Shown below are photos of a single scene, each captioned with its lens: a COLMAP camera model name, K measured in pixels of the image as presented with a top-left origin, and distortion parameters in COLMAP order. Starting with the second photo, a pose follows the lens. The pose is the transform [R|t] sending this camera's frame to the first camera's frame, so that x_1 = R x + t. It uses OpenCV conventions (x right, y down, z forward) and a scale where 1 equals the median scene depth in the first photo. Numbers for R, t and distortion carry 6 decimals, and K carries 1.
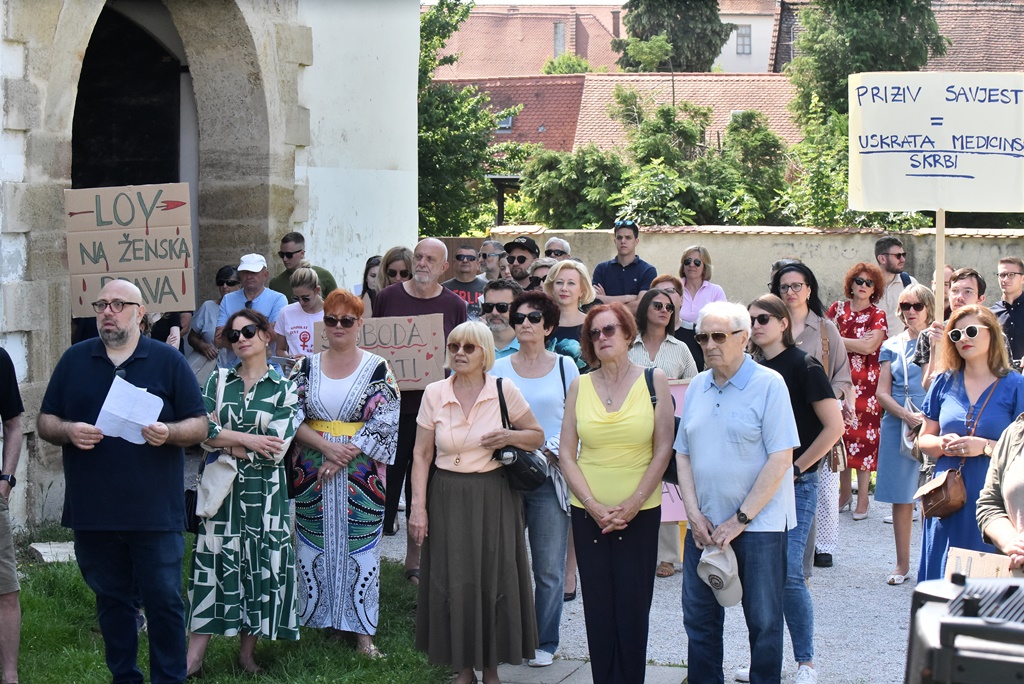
lens RADIAL K [[2070.7, 0, 512.1], [0, 2070.7, 331.4], [0, 0, 1]] dist [-0.299628, 0.000000]
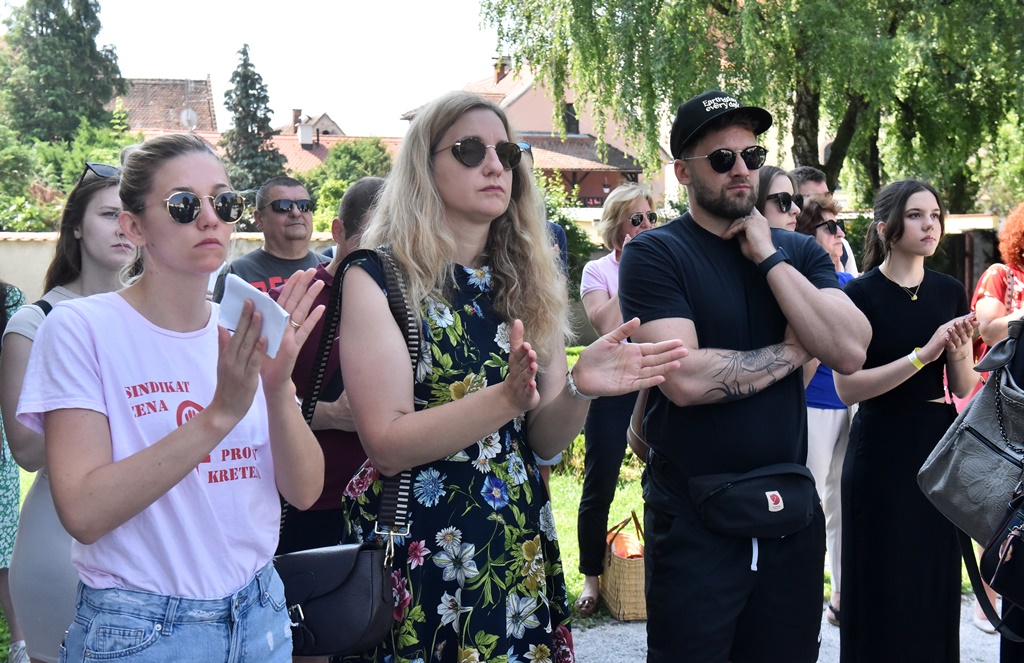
lens RADIAL K [[1312.1, 0, 501.9], [0, 1312.1, 303.3], [0, 0, 1]] dist [0.121154, 0.000000]
pose [[0.820465, -0.030306, 0.570893, -0.161564], [0.041507, 0.999116, -0.006614, -0.011228], [-0.570188, 0.029123, 0.820998, 0.856485]]
